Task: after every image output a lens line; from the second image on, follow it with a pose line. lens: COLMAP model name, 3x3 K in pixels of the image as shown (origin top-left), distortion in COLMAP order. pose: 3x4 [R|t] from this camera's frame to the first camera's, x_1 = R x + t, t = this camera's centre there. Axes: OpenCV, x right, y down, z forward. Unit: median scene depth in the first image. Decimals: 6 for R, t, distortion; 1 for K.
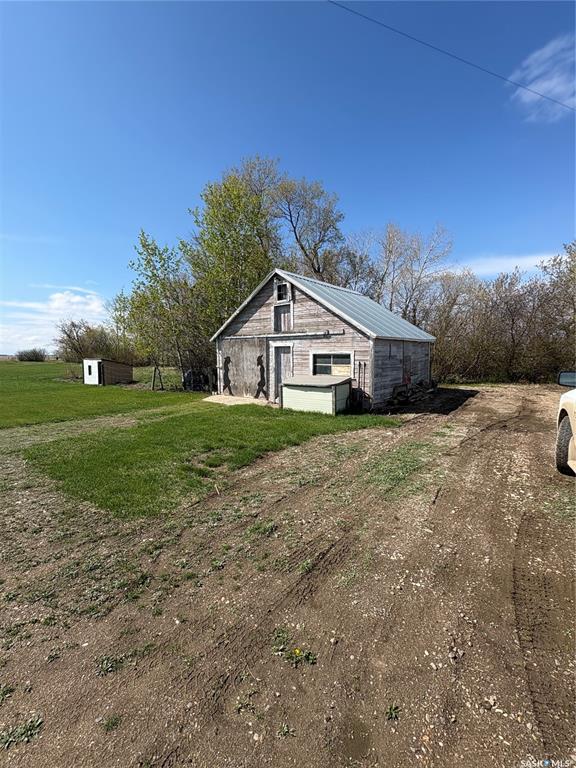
lens RADIAL K [[305.3, 0, 294.4], [0, 305.3, 381.8], [0, 0, 1]] dist [-0.002131, 0.000167]
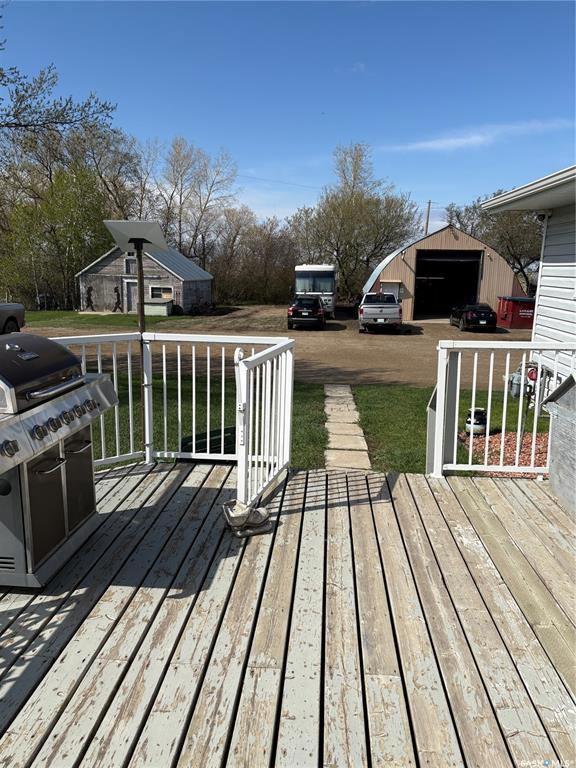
lens RADIAL K [[582.0, 0, 290.1], [0, 582.0, 380.1], [0, 0, 1]] dist [0.012753, -0.005604]
pose [[0.873953, -0.064229, 0.481747, -0.906519], [0.010871, 0.993565, 0.112745, 0.079880], [-0.485888, -0.093296, 0.869027, -2.469917]]
